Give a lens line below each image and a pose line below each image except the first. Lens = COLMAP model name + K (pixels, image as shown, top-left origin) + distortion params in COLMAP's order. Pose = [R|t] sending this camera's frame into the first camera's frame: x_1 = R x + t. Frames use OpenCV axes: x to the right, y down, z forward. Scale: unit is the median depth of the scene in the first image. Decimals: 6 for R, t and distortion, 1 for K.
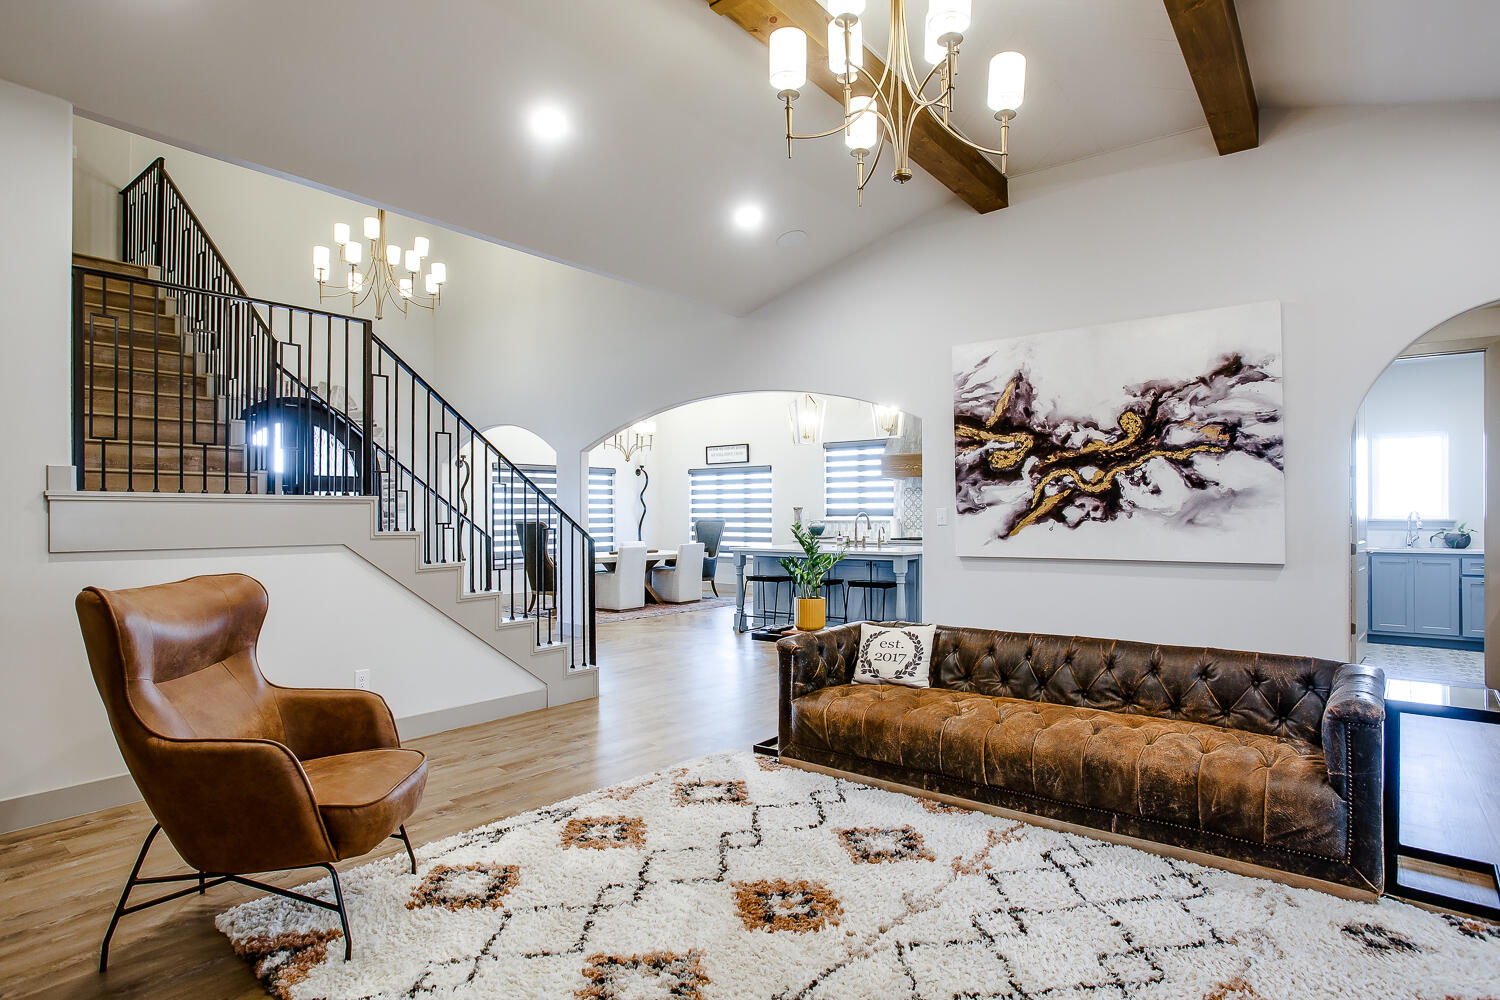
lens RADIAL K [[762.1, 0, 765.1], [0, 762.1, 509.6], [0, 0, 1]] dist [-0.055798, 0.021546]
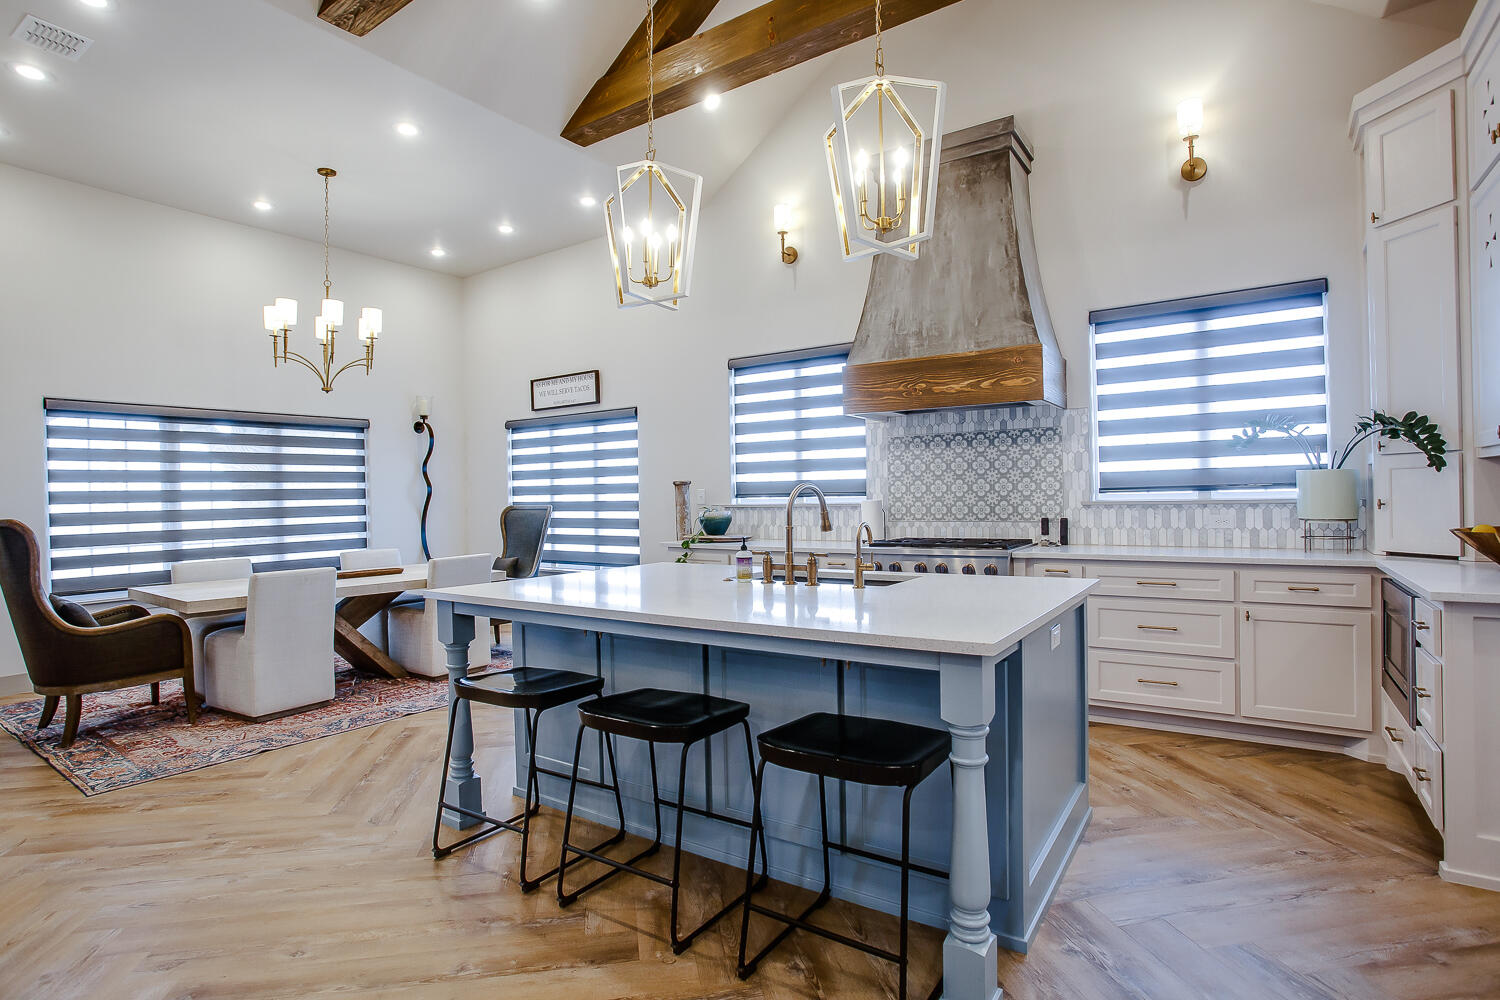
lens RADIAL K [[762.1, 0, 738.5], [0, 762.1, 496.7], [0, 0, 1]] dist [-0.055798, 0.021546]
pose [[0.998762, -0.014211, 0.047661, 0.056979], [0.013946, 0.999885, 0.005880, 0.005230], [-0.047739, -0.005208, 0.998846, 0.469745]]
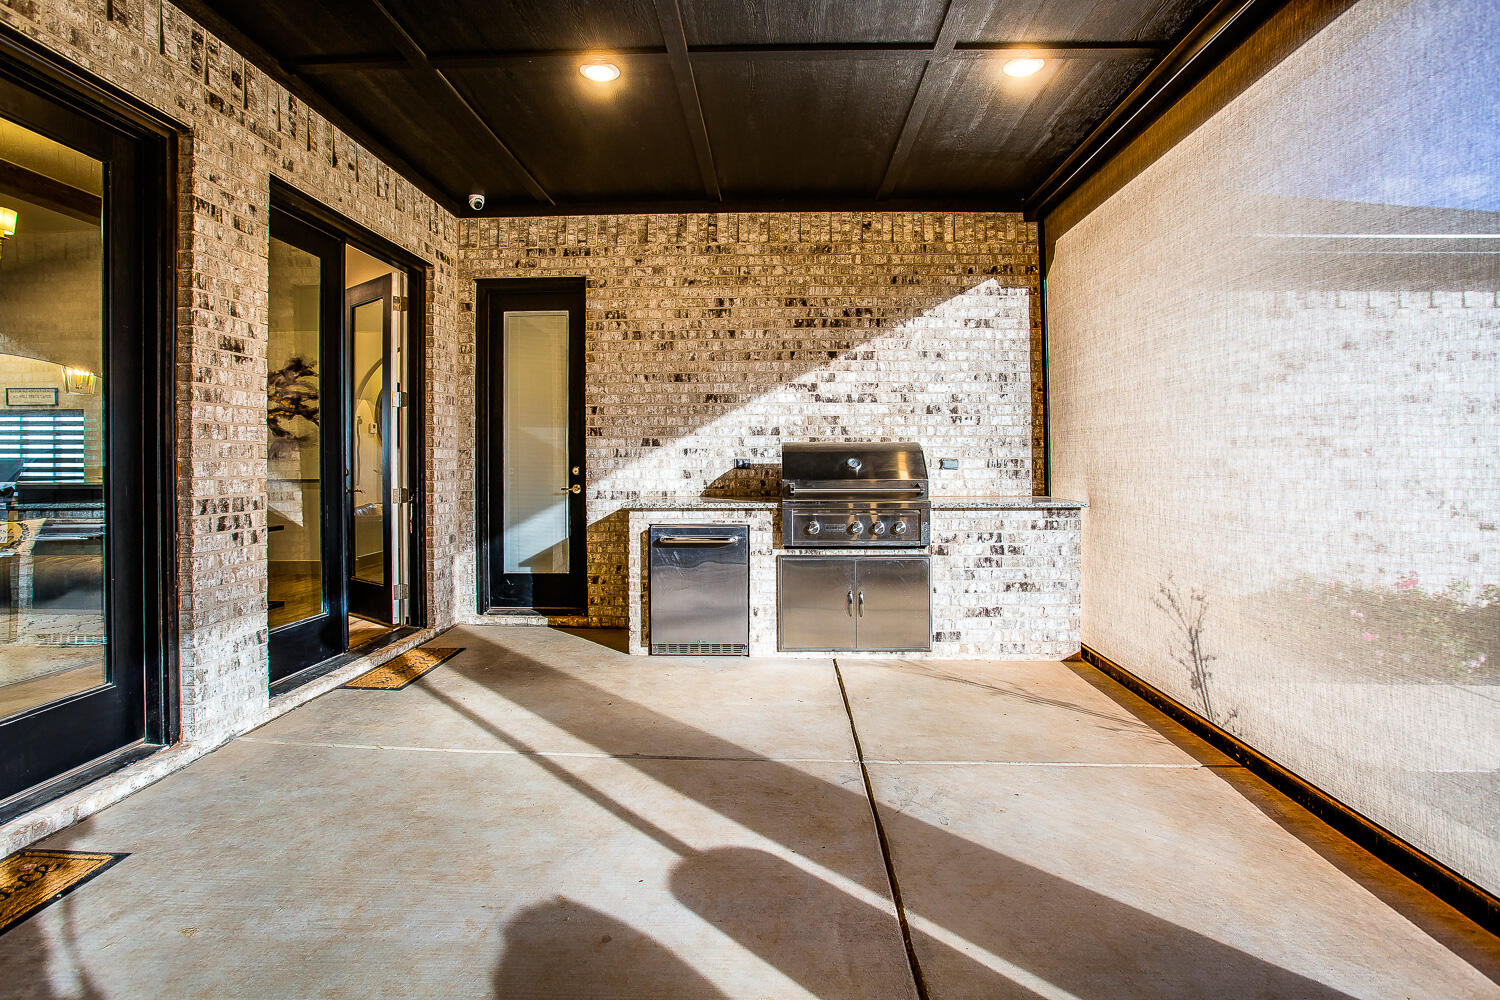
lens RADIAL K [[762.1, 0, 759.2], [0, 762.1, 454.2], [0, 0, 1]] dist [-0.055798, 0.021546]
pose [[0.816463, 0.006661, 0.577360, 0.192445], [-0.004079, 0.999975, -0.005769, 0.007281], [-0.577384, 0.002355, 0.816470, -0.396762]]
